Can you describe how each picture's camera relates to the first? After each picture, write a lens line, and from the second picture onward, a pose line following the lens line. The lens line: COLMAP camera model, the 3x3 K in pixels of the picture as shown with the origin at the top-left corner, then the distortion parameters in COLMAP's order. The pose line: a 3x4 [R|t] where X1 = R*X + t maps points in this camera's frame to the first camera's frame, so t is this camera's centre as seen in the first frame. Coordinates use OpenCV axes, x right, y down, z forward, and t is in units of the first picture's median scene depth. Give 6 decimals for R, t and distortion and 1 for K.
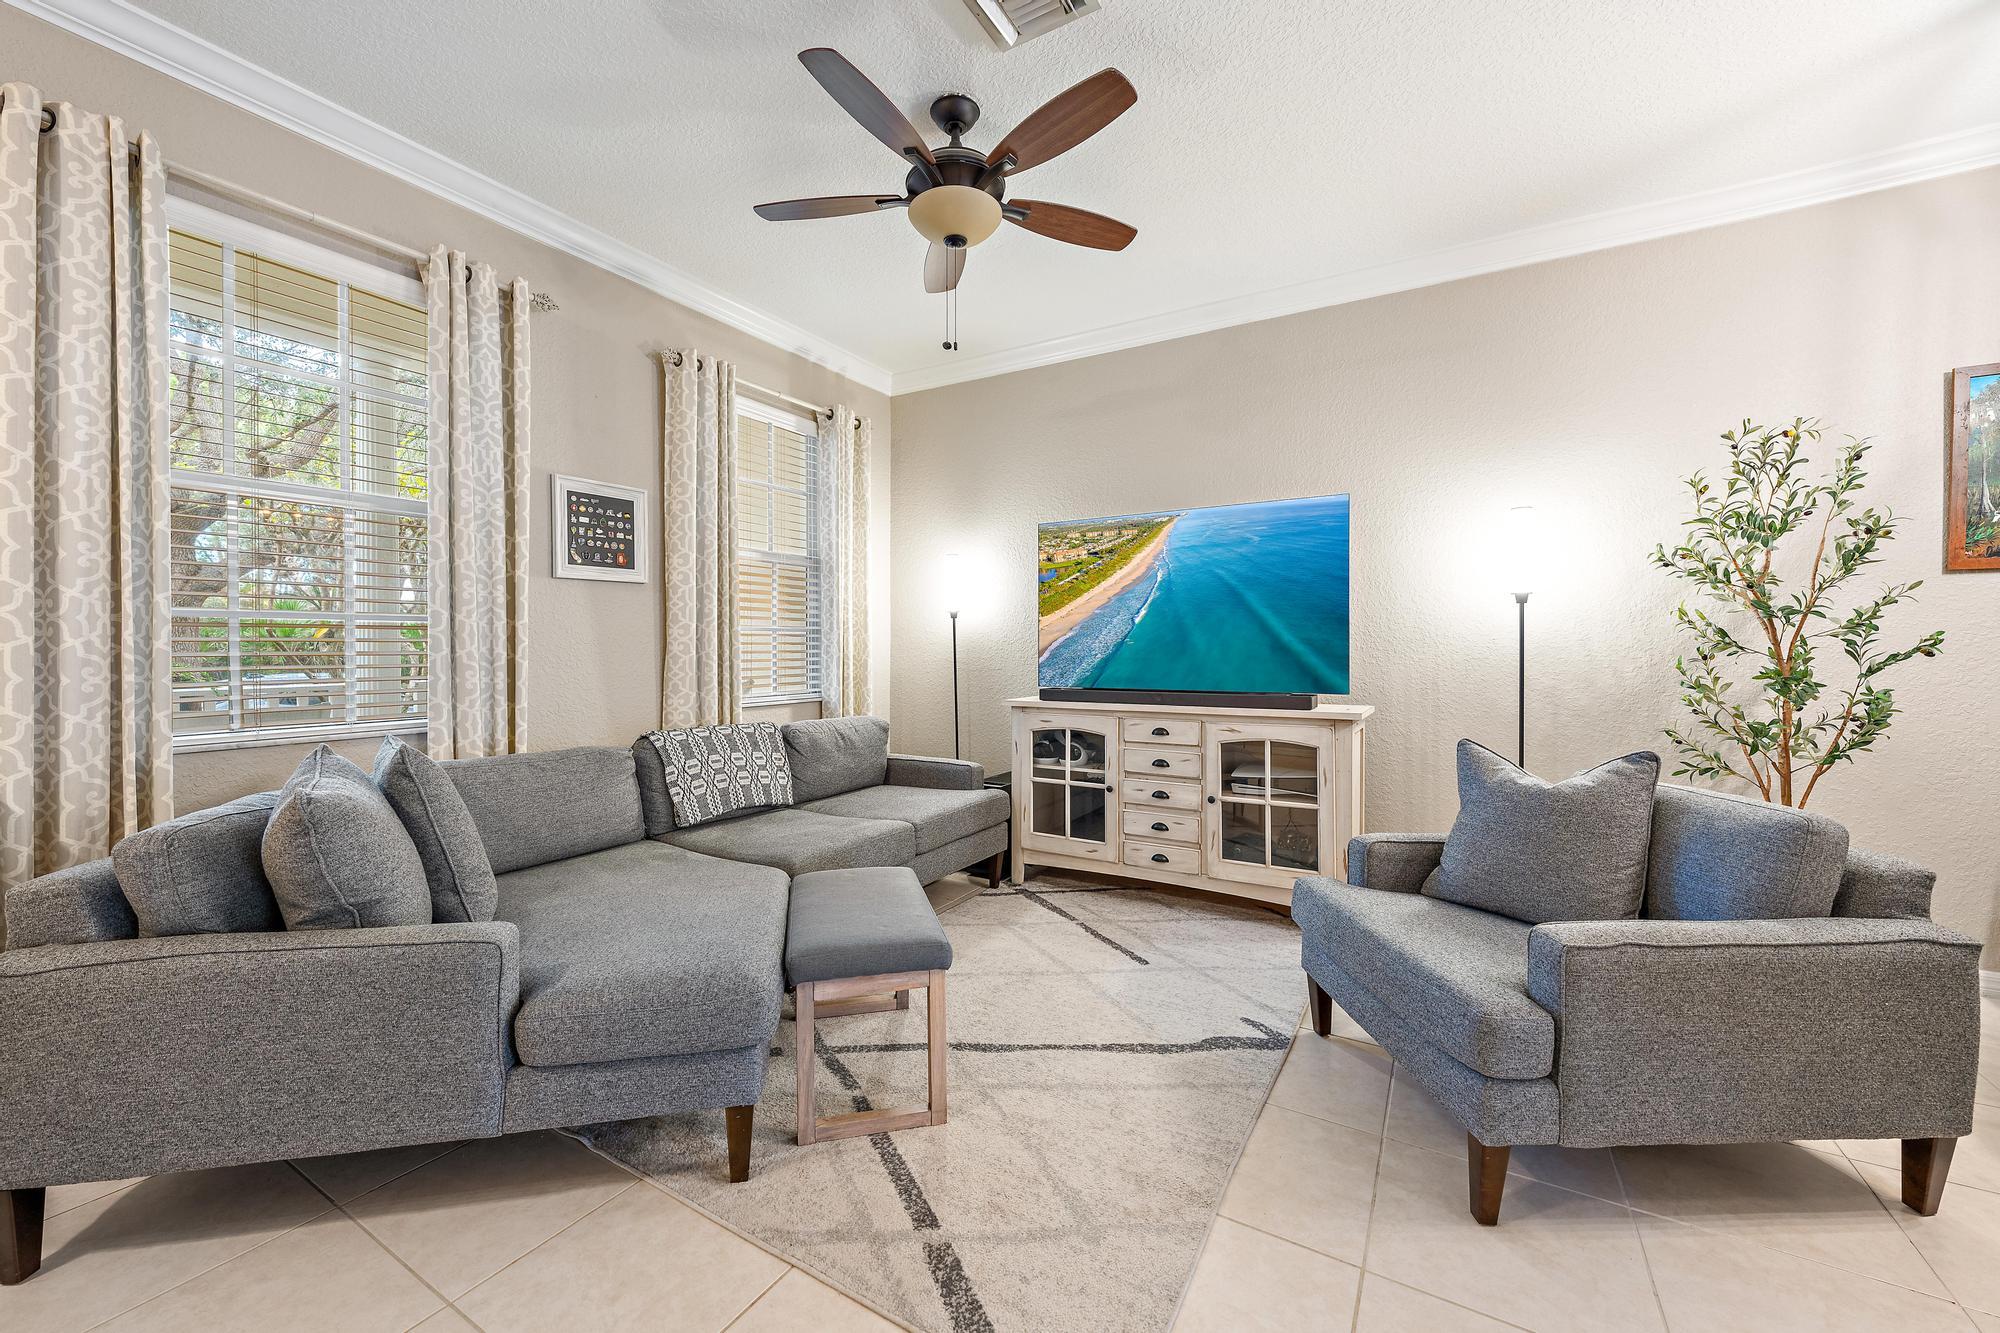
lens RADIAL K [[777.0, 0, 998.5], [0, 777.0, 654.3], [0, 0, 1]] dist [-0.001955, -0.000076]
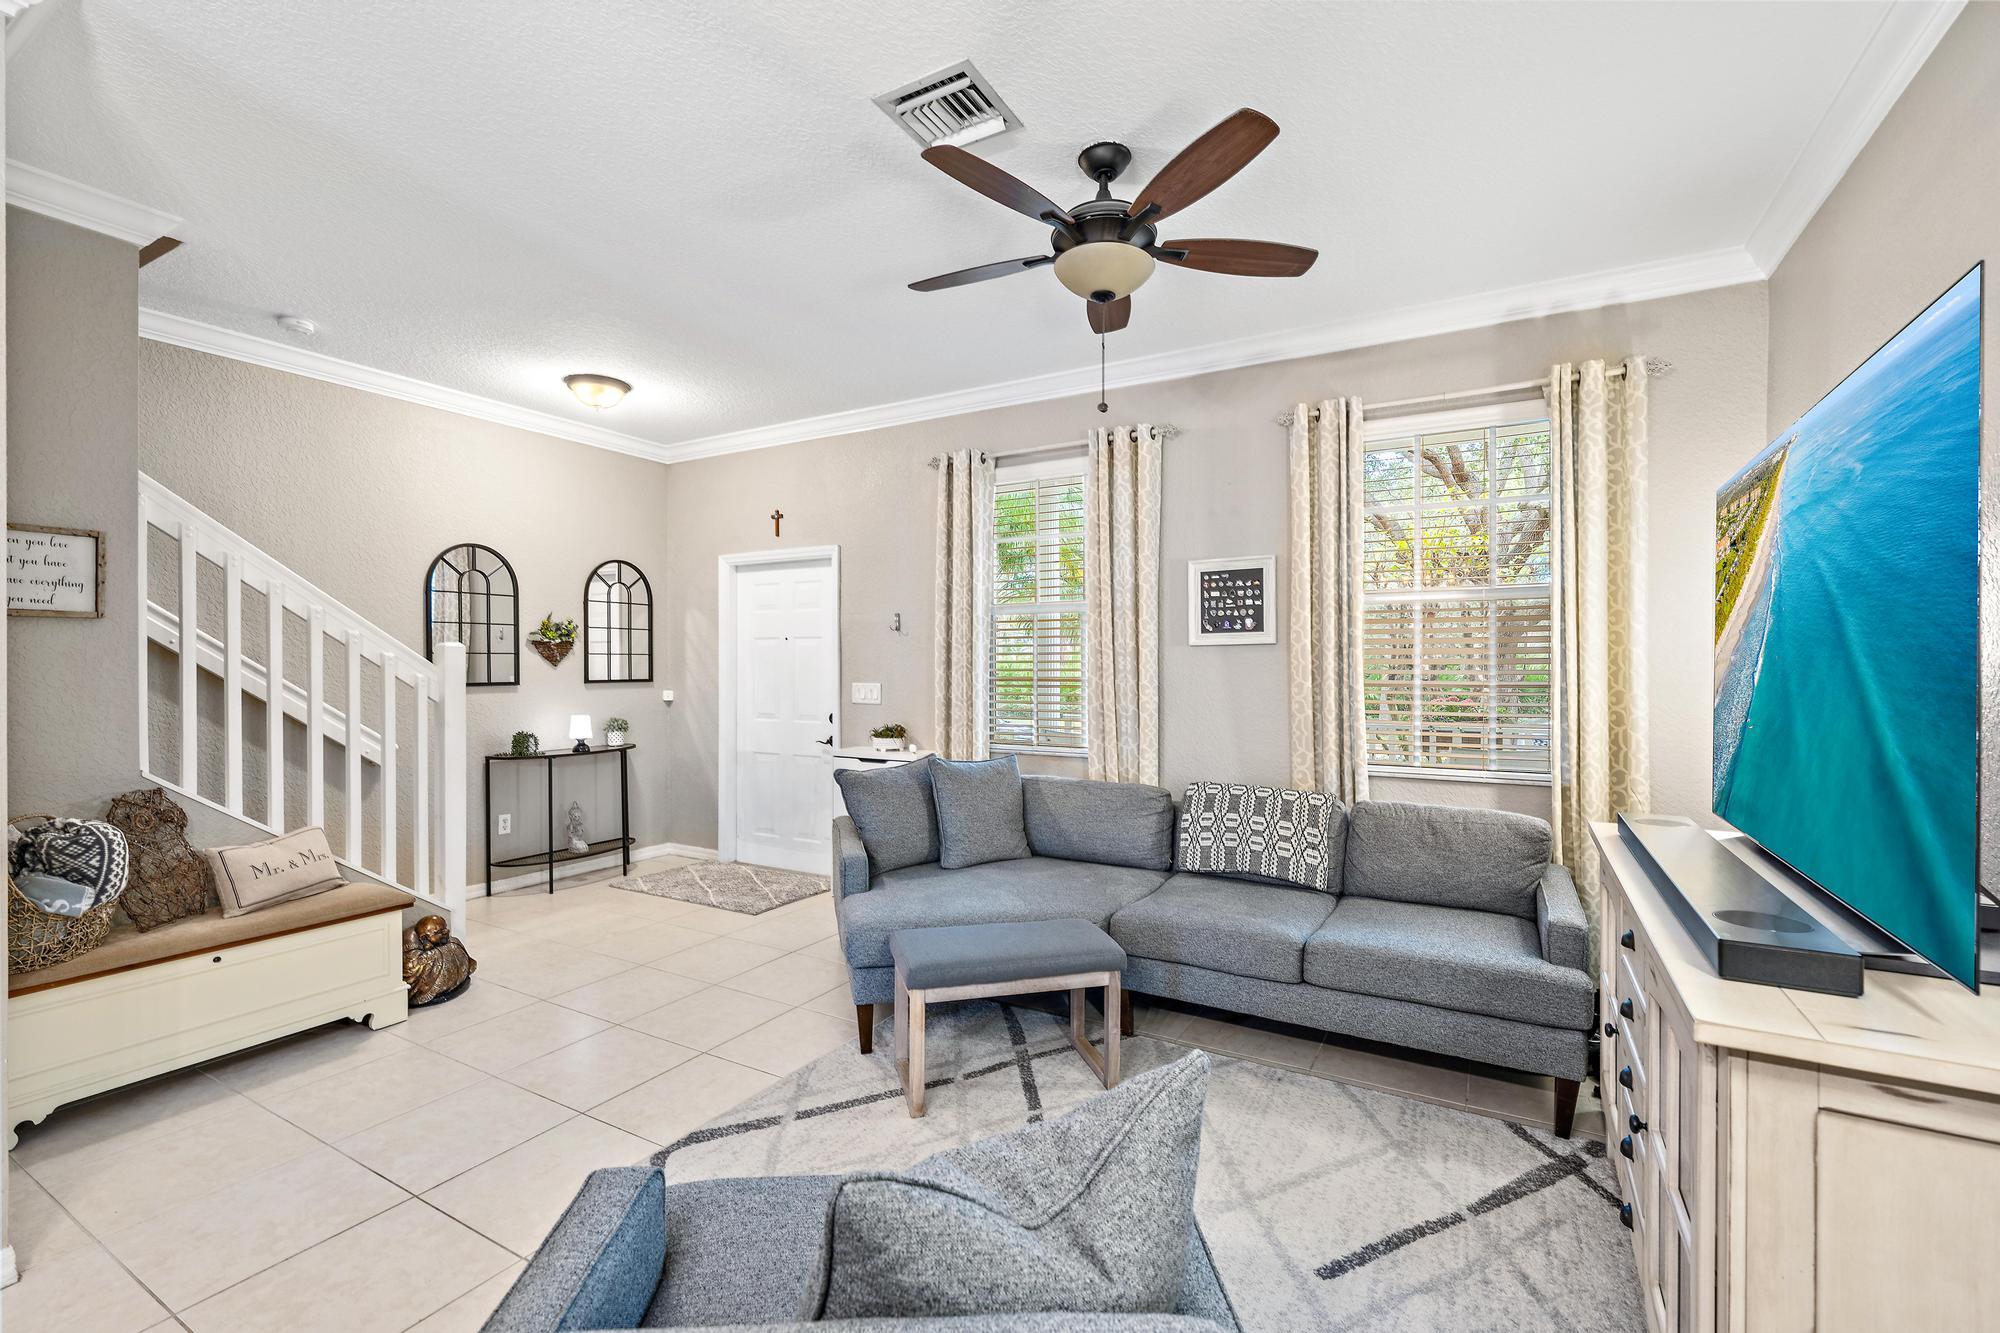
lens RADIAL K [[868.0, 0, 998.1], [0, 868.0, 669.0], [0, 0, 1]] dist [0.001767, 0.000257]
pose [[0.009675, -0.000079, -0.999953, 0.759076], [-0.012243, 0.999925, -0.000197, -0.055928], [0.999878, 0.012244, 0.009673, 0.658055]]
